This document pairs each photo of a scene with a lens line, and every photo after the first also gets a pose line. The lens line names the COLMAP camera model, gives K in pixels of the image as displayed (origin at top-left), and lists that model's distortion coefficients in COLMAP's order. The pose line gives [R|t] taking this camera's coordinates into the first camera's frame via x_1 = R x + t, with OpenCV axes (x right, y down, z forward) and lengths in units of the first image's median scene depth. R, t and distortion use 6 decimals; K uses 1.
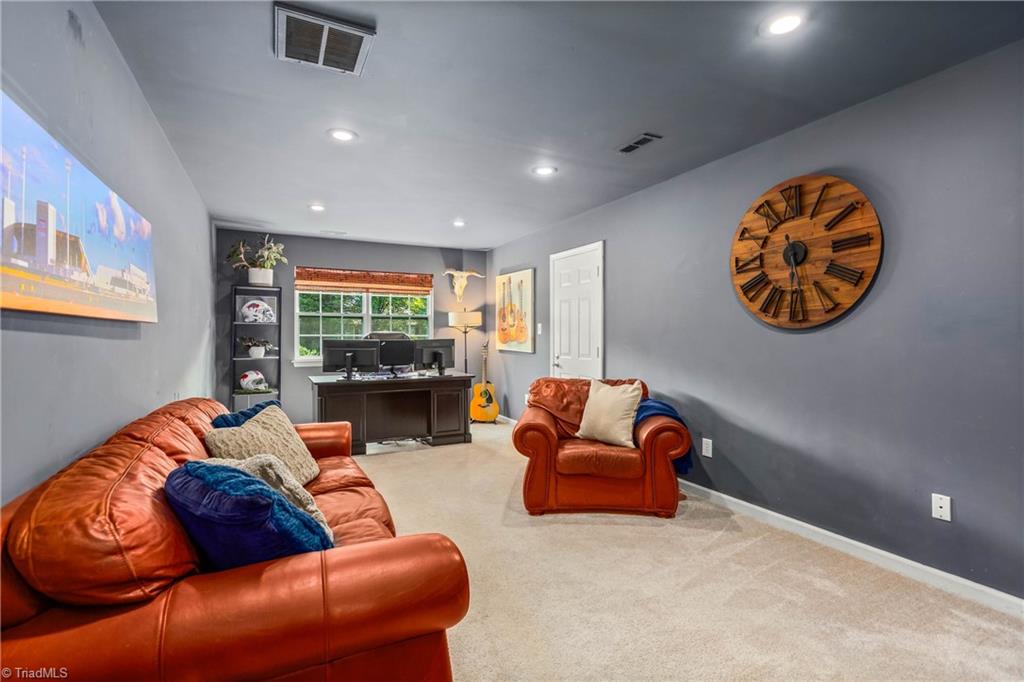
lens RADIAL K [[493.5, 0, 514.2], [0, 493.5, 338.1], [0, 0, 1]] dist [-0.000915, -0.000091]
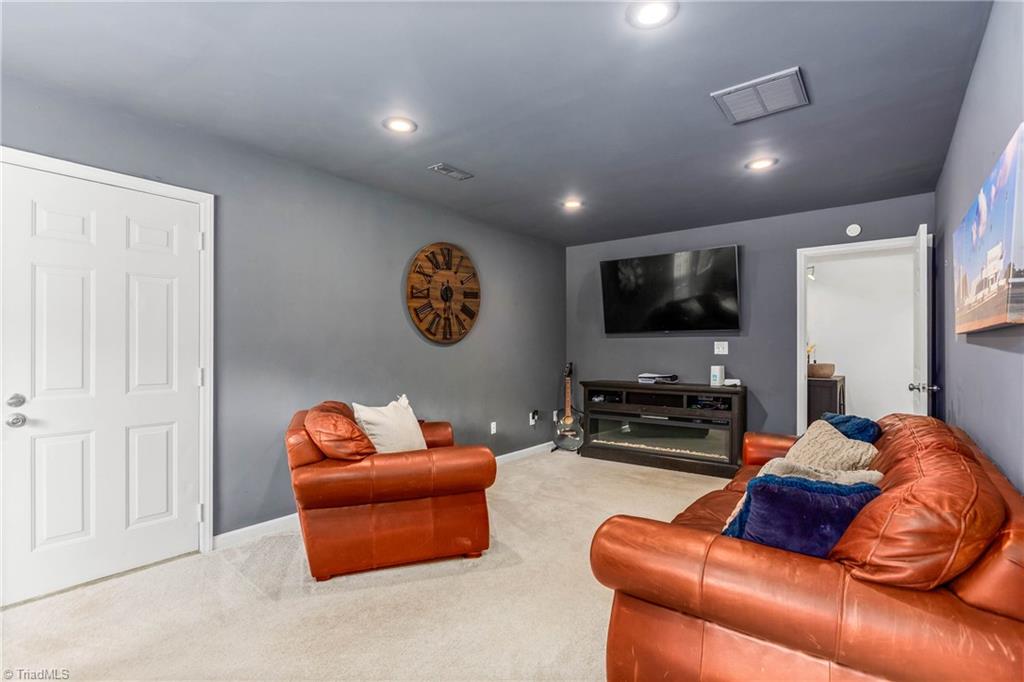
lens RADIAL K [[493.5, 0, 513.6], [0, 493.5, 344.2], [0, 0, 1]] dist [-0.000915, -0.000091]
pose [[-0.455163, 0.003537, 0.890401, -0.838829], [0.003178, 0.999992, -0.002348, -0.012480], [-0.890403, 0.001762, -0.455171, 1.467057]]
